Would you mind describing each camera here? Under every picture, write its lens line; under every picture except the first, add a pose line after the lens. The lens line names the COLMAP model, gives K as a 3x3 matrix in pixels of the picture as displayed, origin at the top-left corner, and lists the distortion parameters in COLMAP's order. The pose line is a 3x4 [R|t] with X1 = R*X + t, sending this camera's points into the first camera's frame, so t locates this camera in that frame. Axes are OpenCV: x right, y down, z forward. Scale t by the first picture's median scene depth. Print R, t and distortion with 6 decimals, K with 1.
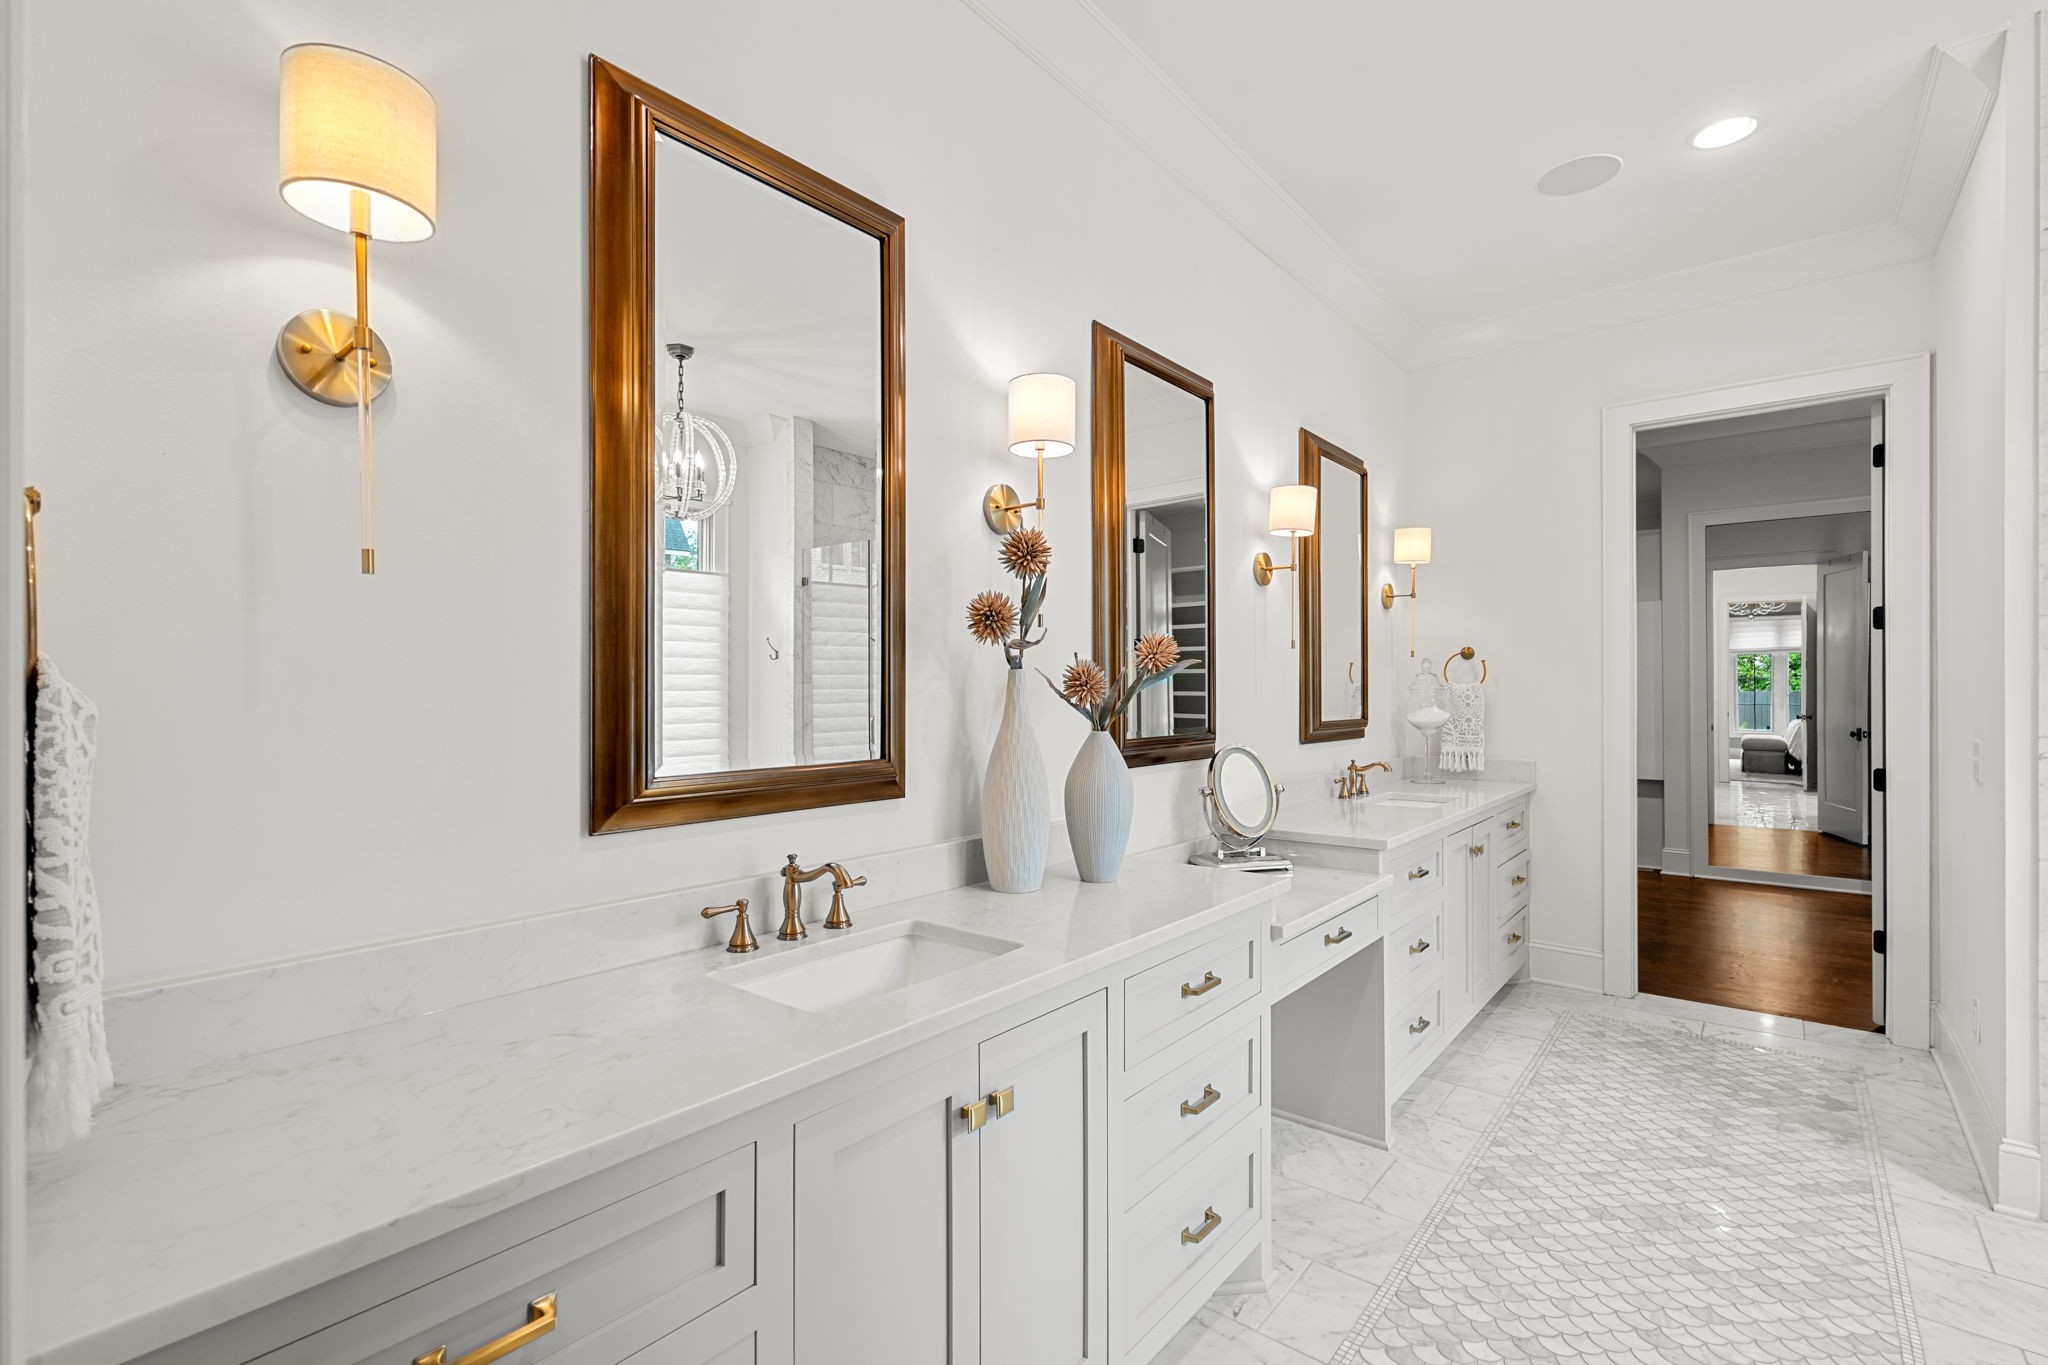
lens RADIAL K [[924.1, 0, 1034.9], [0, 924.1, 693.9], [0, 0, 1]] dist [-0.001625, -0.000235]
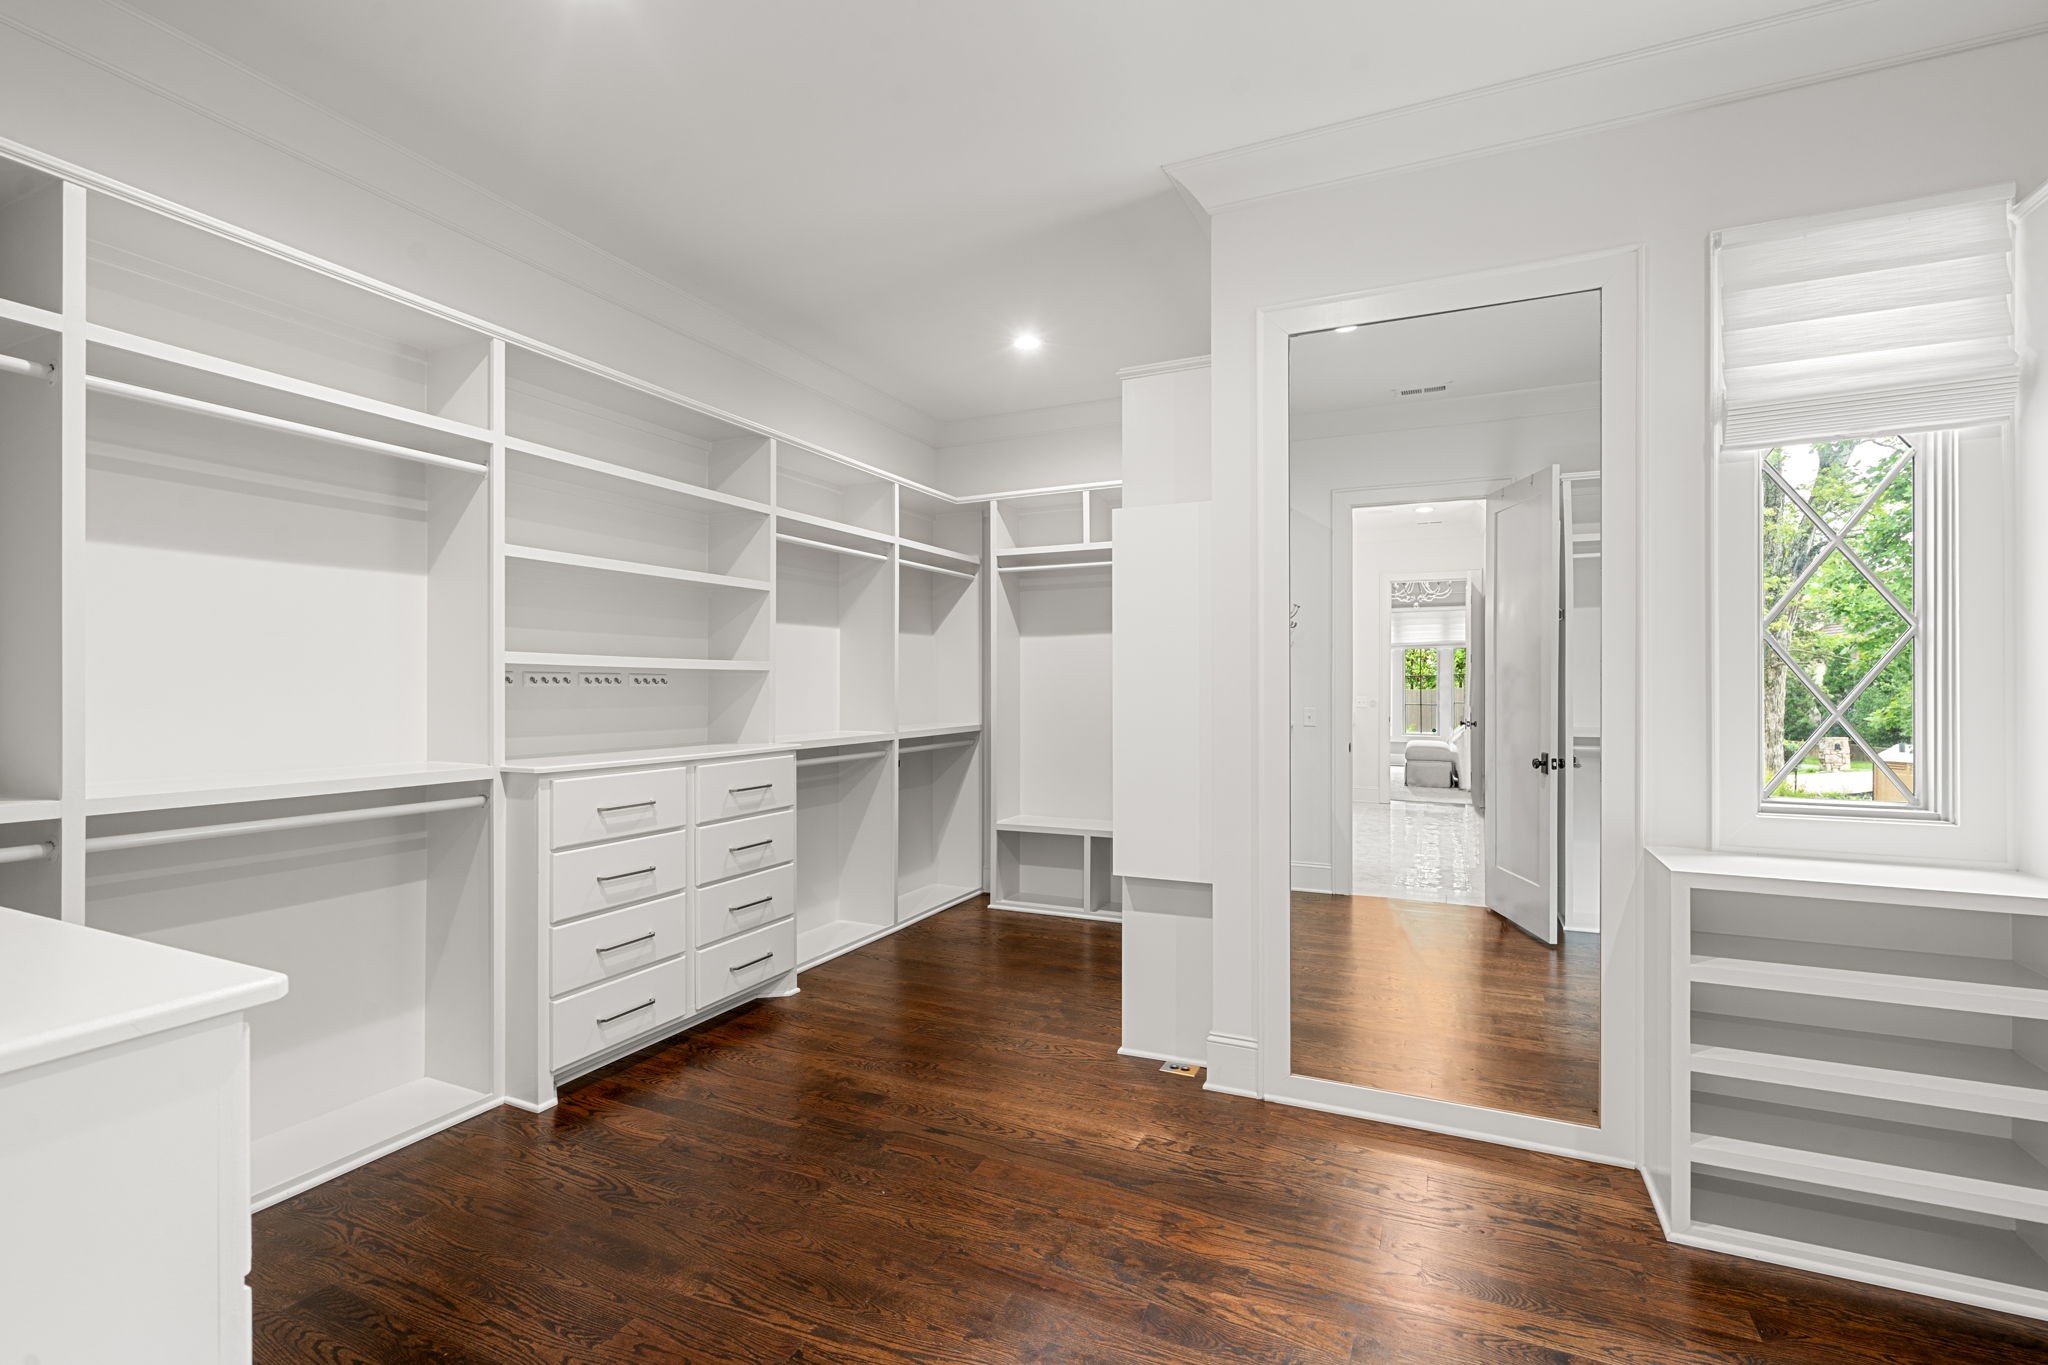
lens RADIAL K [[924.1, 0, 1002.5], [0, 924.1, 682.7], [0, 0, 1]] dist [-0.001625, -0.000235]
pose [[0.974151, 0.009947, 0.225680, 0.467974], [-0.008859, 0.999944, -0.005830, -0.003706], [-0.225725, 0.003680, 0.974184, 0.562363]]
